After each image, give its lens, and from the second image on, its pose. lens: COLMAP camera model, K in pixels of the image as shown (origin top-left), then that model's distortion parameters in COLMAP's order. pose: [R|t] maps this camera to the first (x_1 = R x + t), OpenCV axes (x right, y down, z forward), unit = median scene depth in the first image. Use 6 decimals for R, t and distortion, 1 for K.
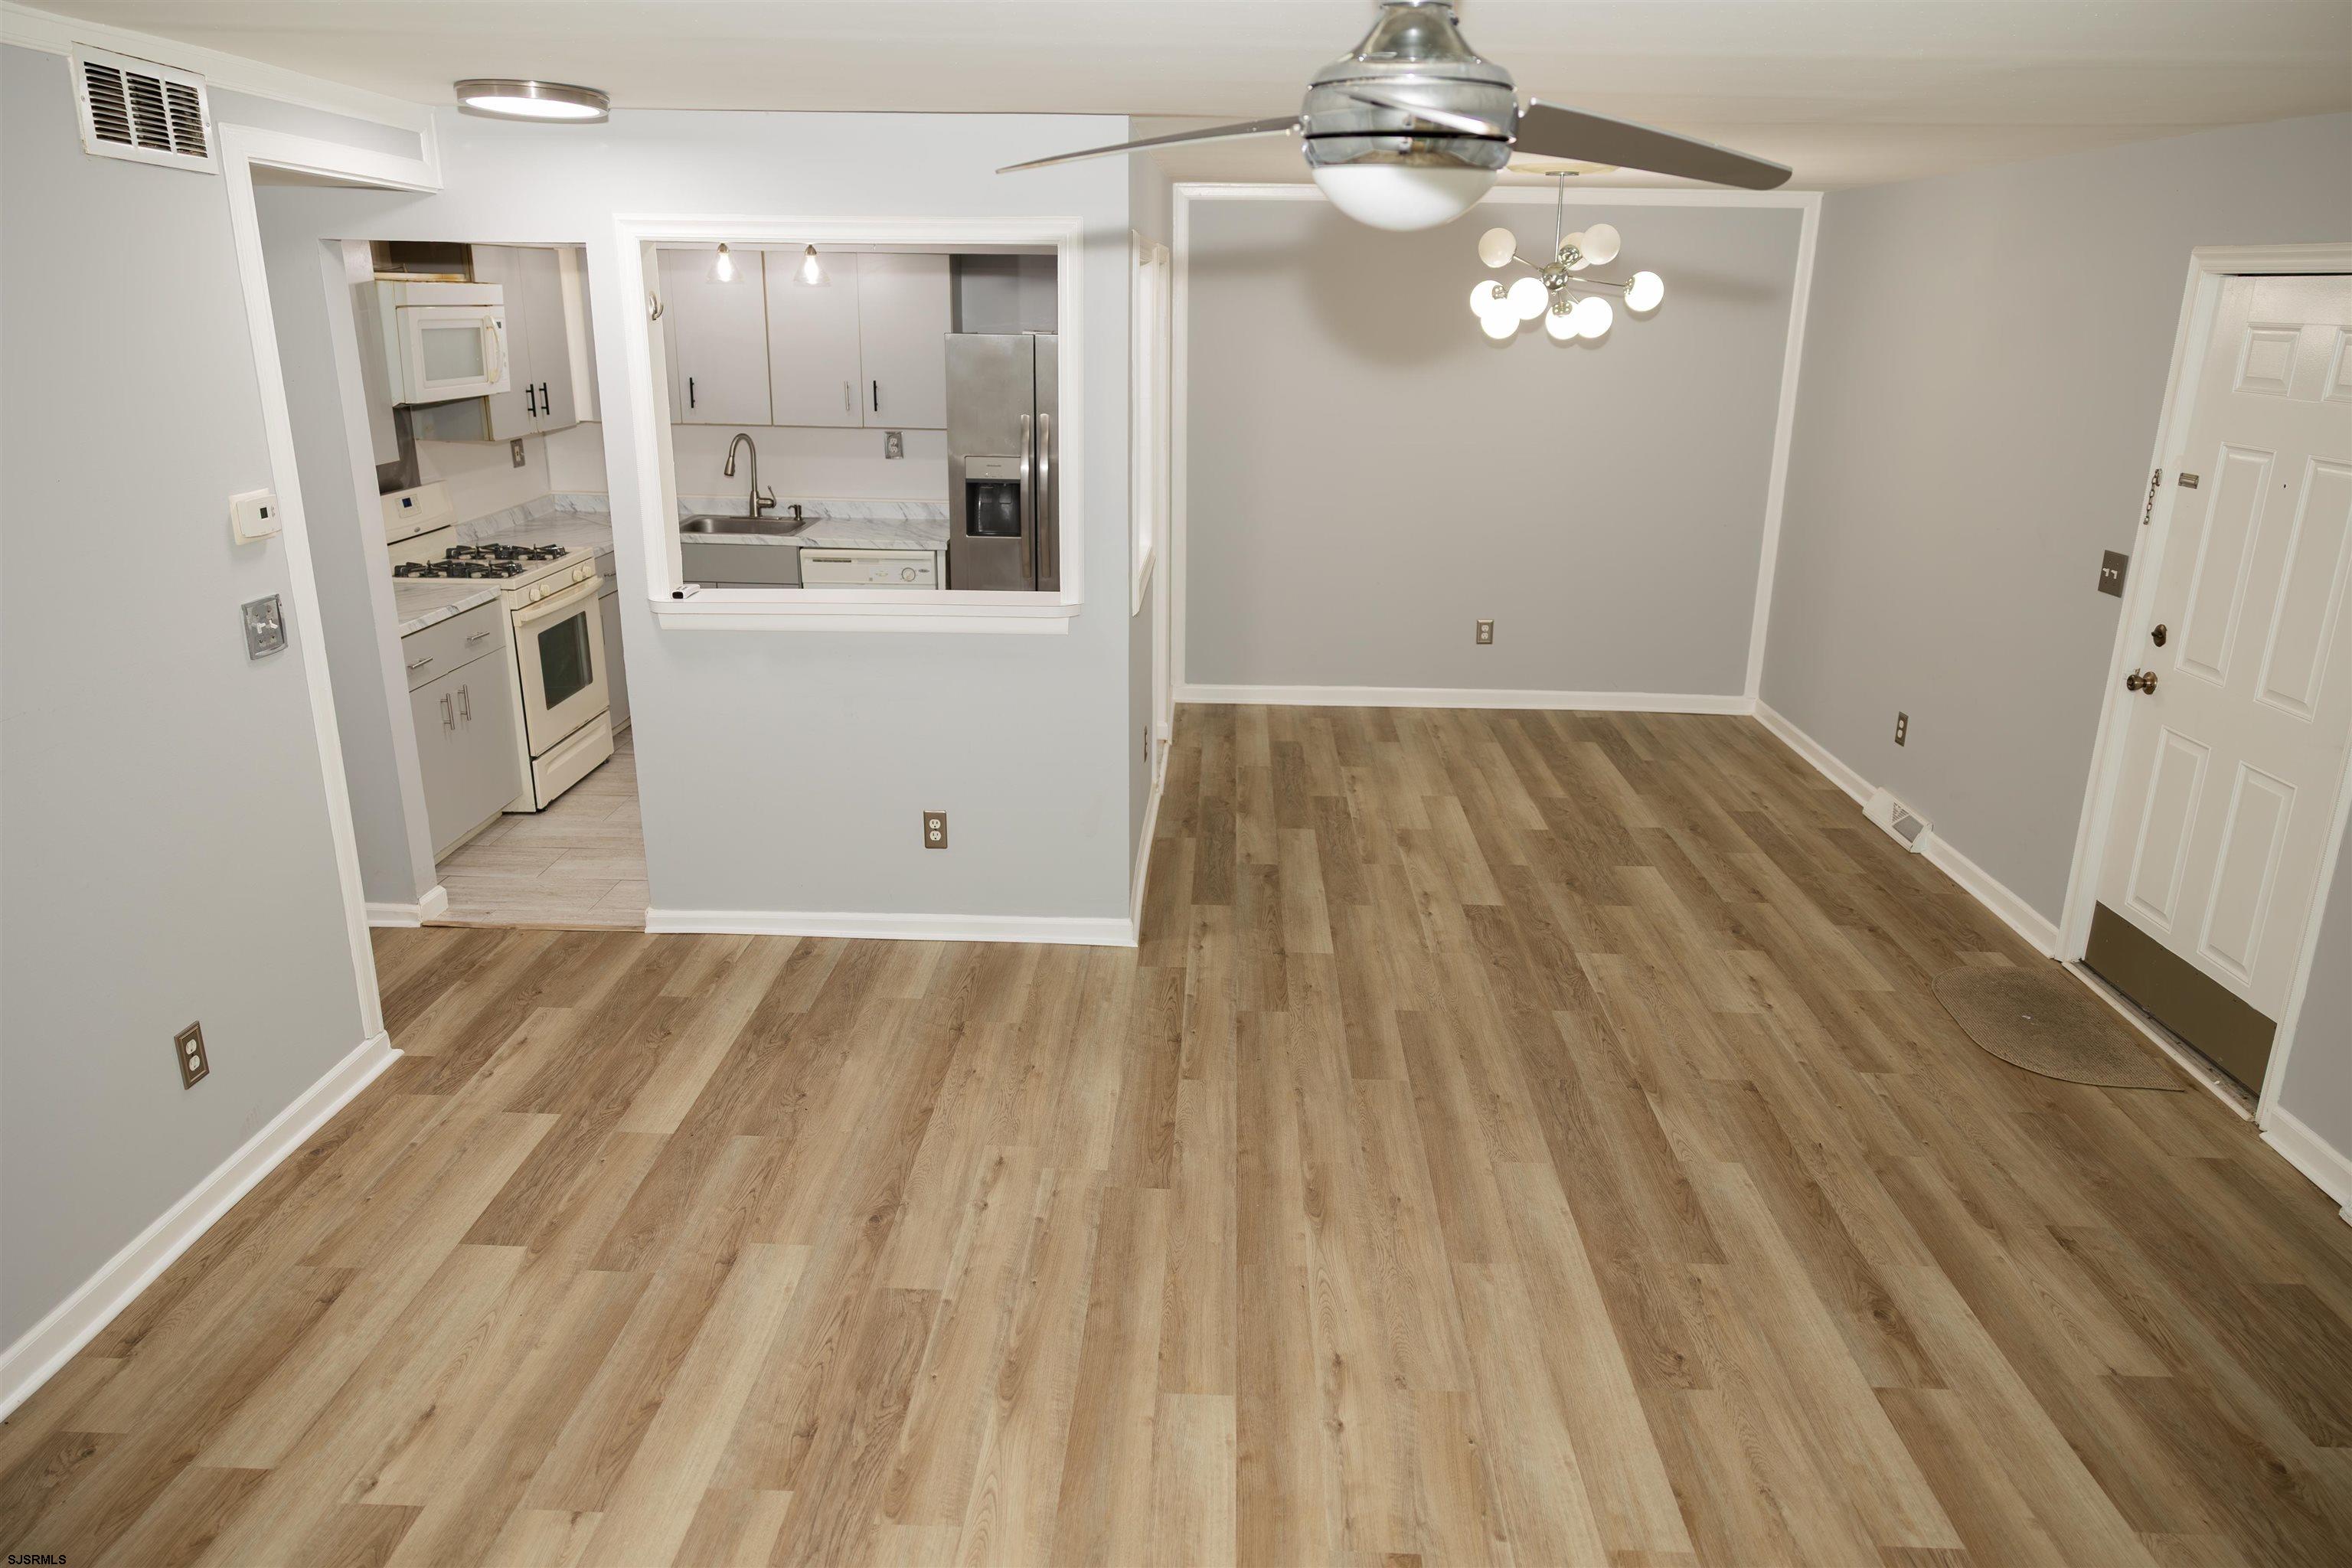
lens RADIAL K [[1572.2, 0, 1182.3], [0, 1572.2, 780.3], [0, 0, 1]] dist [-0.003891, 0.011275]
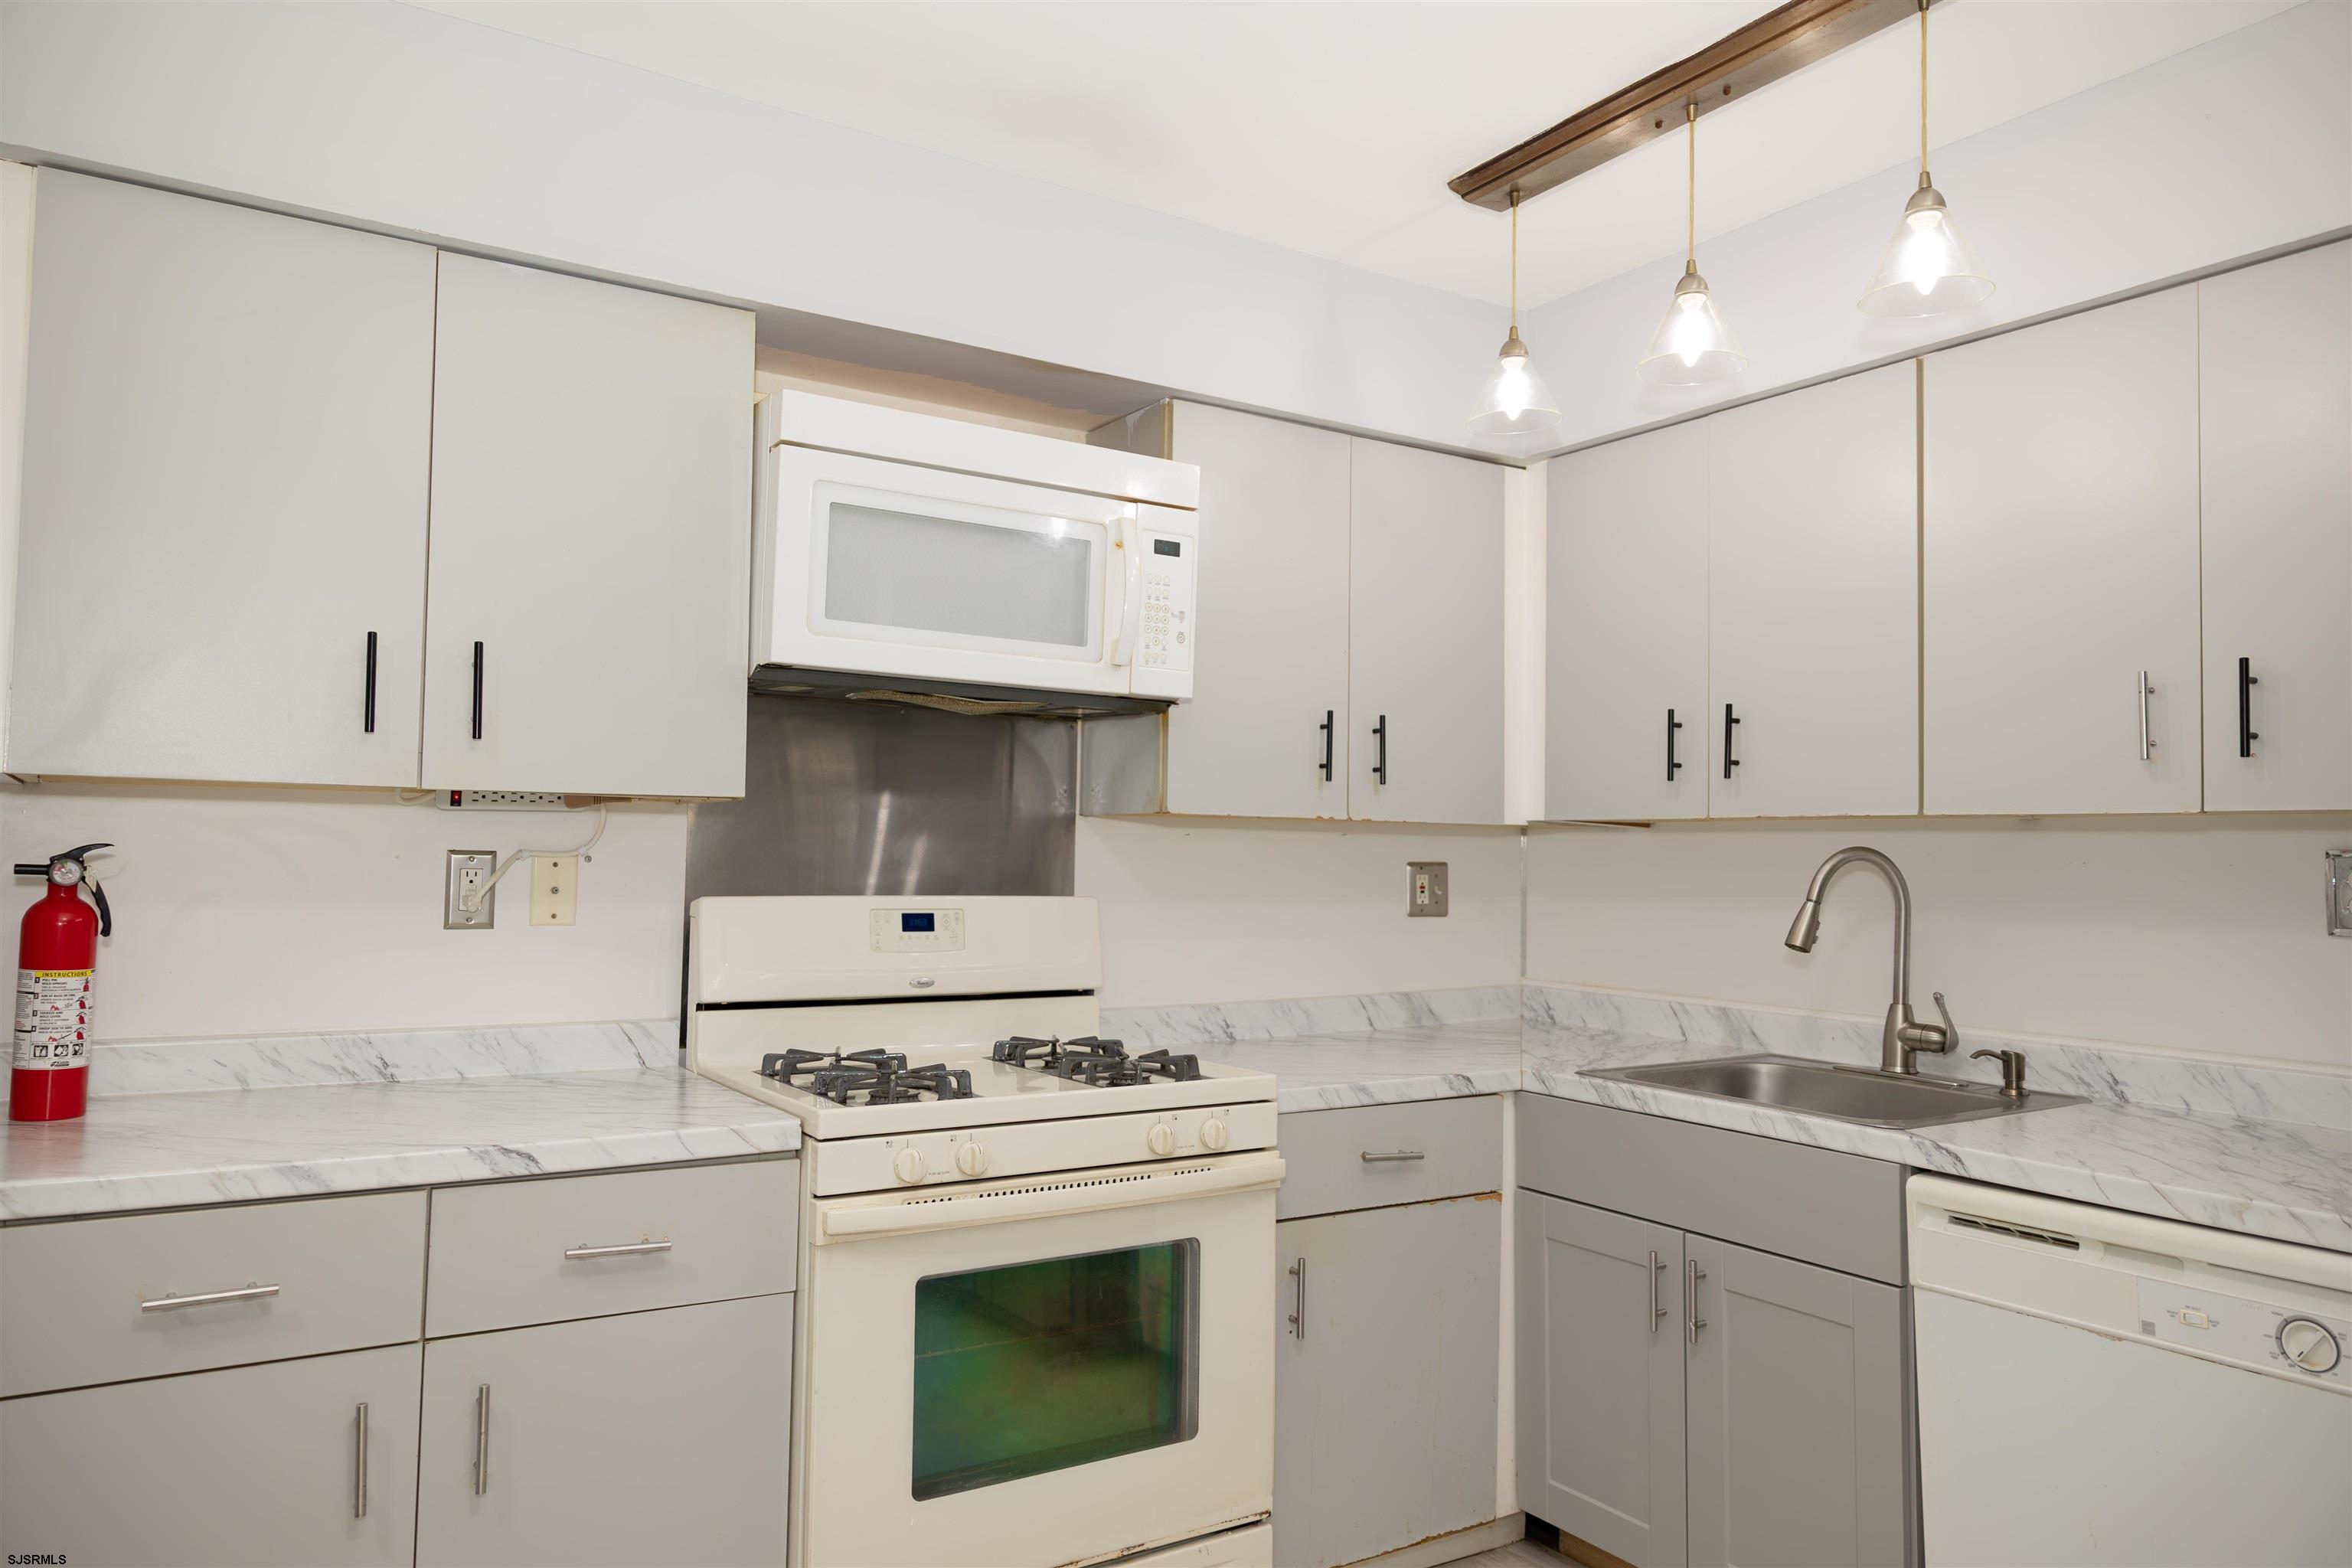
lens RADIAL K [[1572.2, 0, 1210.1], [0, 1572.2, 785.6], [0, 0, 1]] dist [-0.003891, 0.011275]
pose [[0.588234, -0.041889, -0.807605, -0.108330], [-0.251848, 0.939505, -0.232169, -0.175890], [0.768474, 0.339964, 0.542100, 1.094310]]
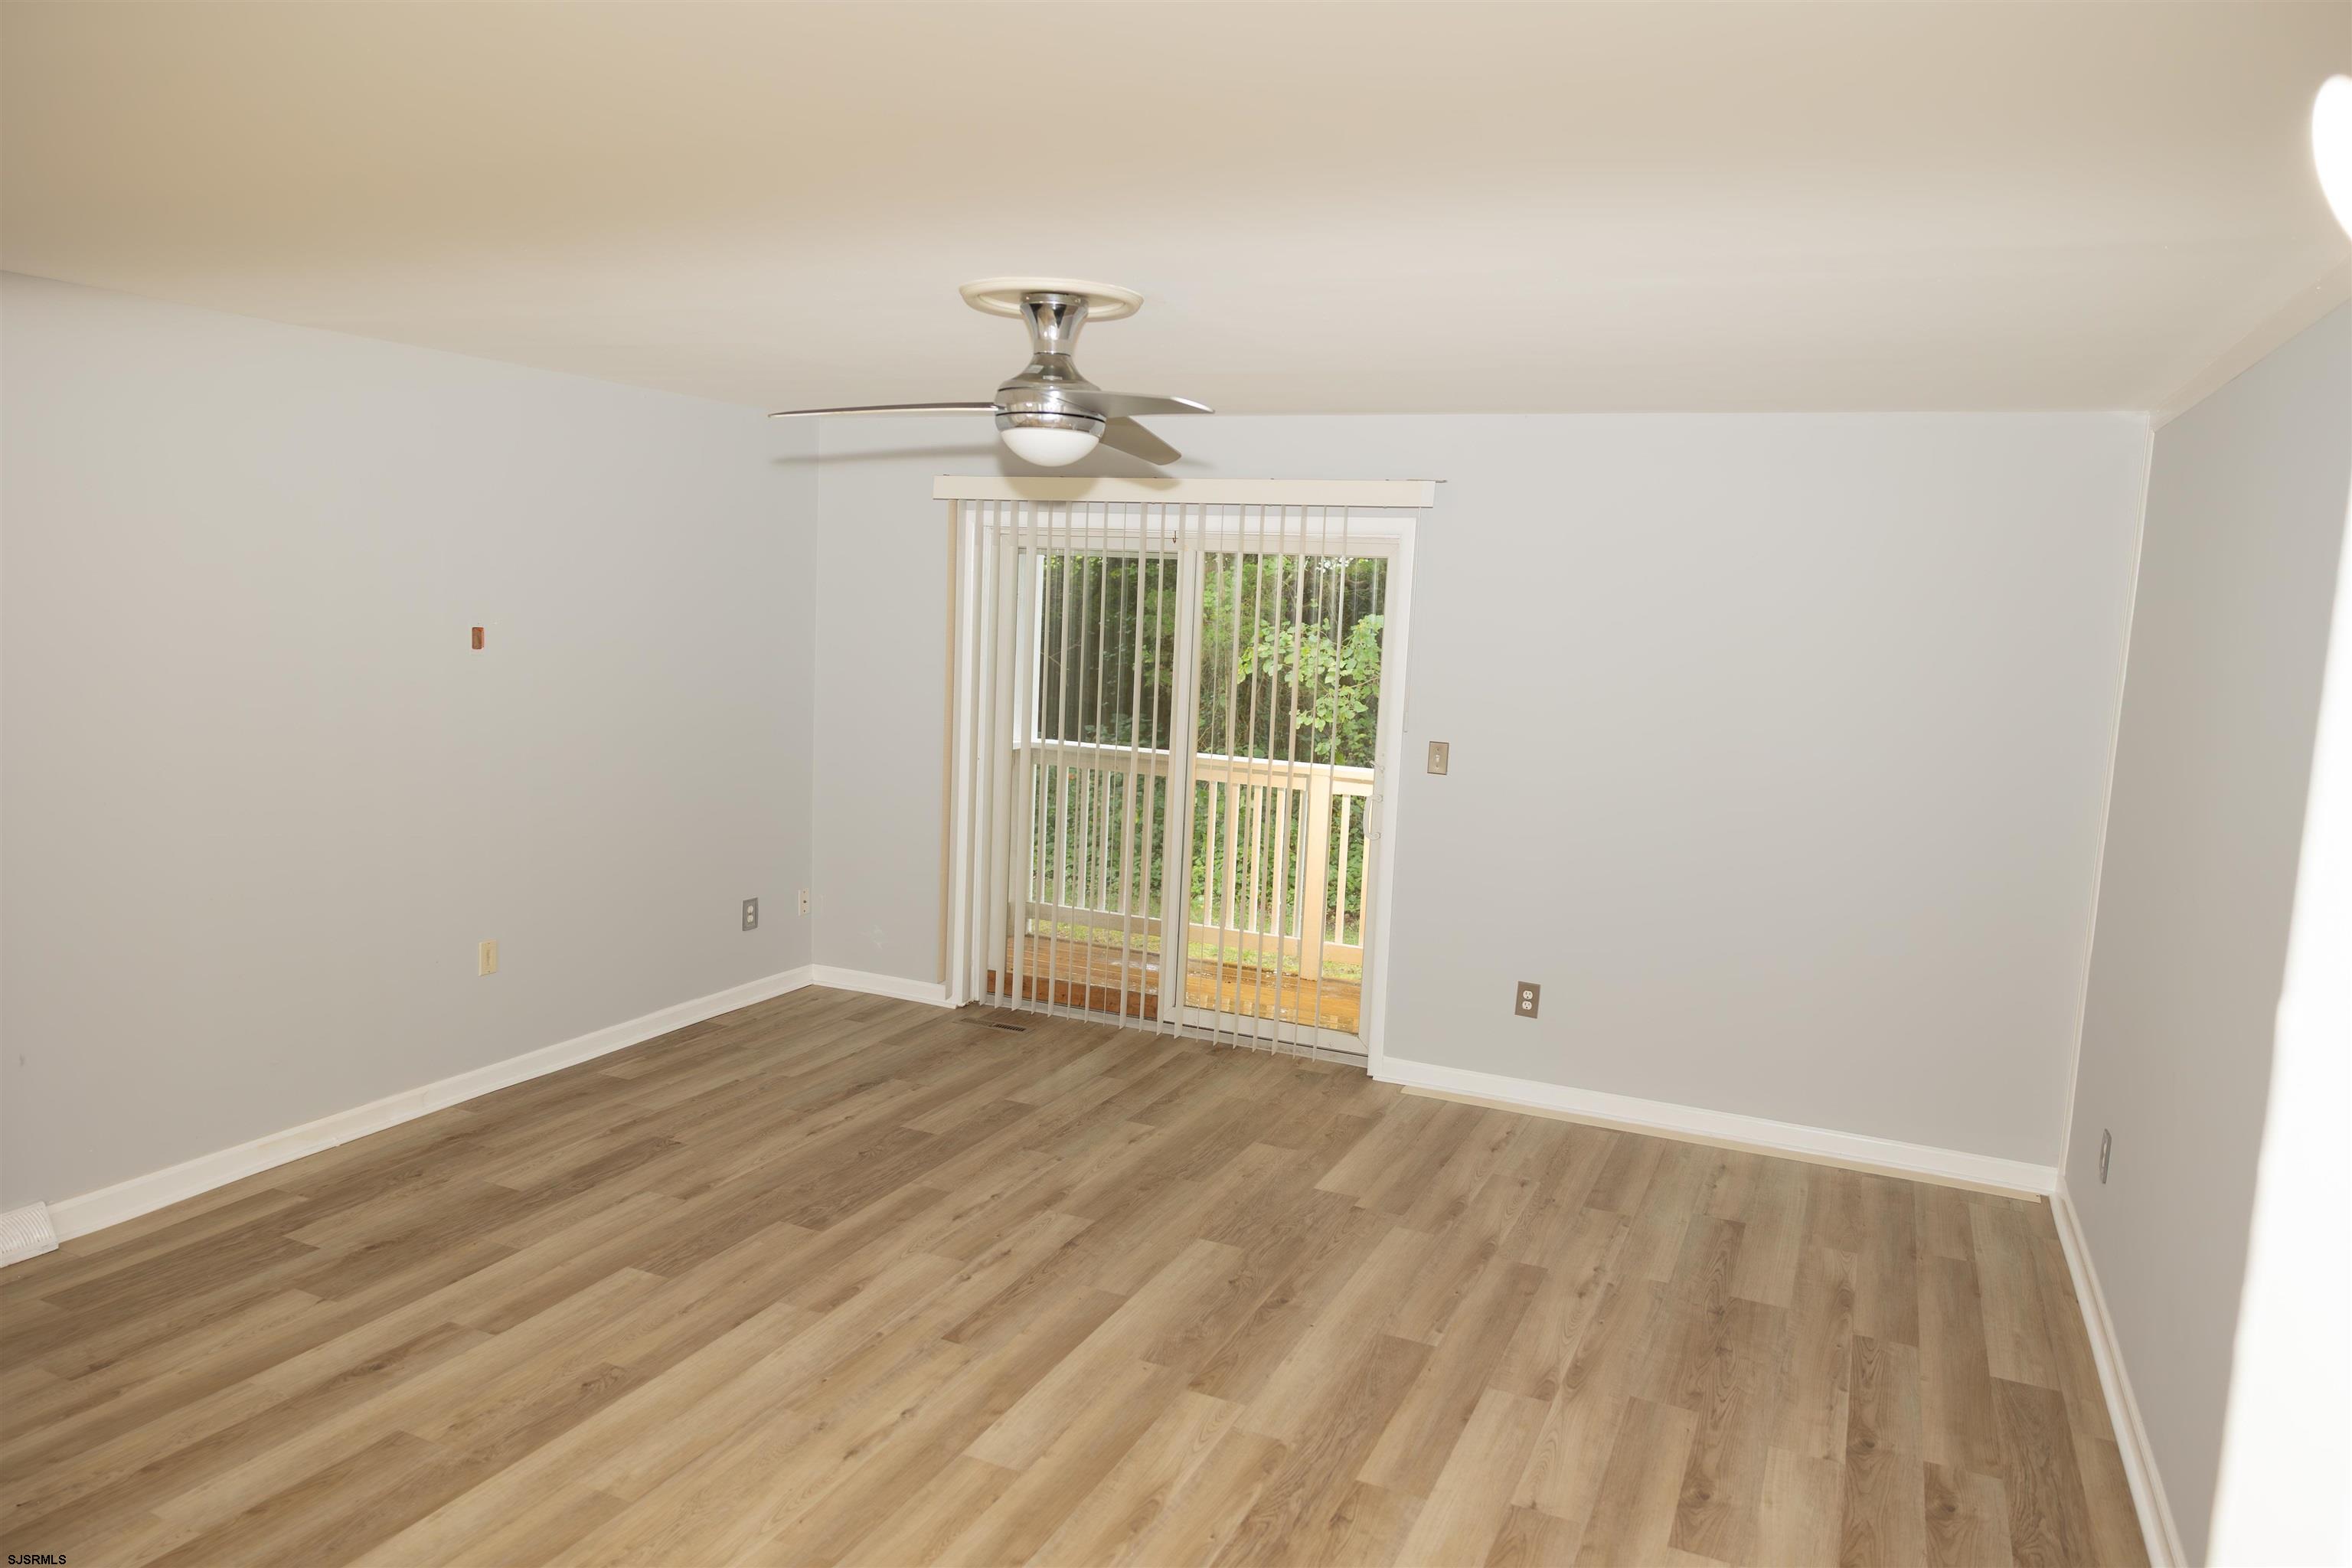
lens RADIAL K [[1572.2, 0, 1184.4], [0, 1572.2, 782.5], [0, 0, 1]] dist [-0.003891, 0.011275]
pose [[-0.923300, -0.102447, 0.370165, -0.309316], [0.057450, 0.916090, 0.396836, -0.307697], [-0.379760, 0.387664, -0.839940, 1.109570]]
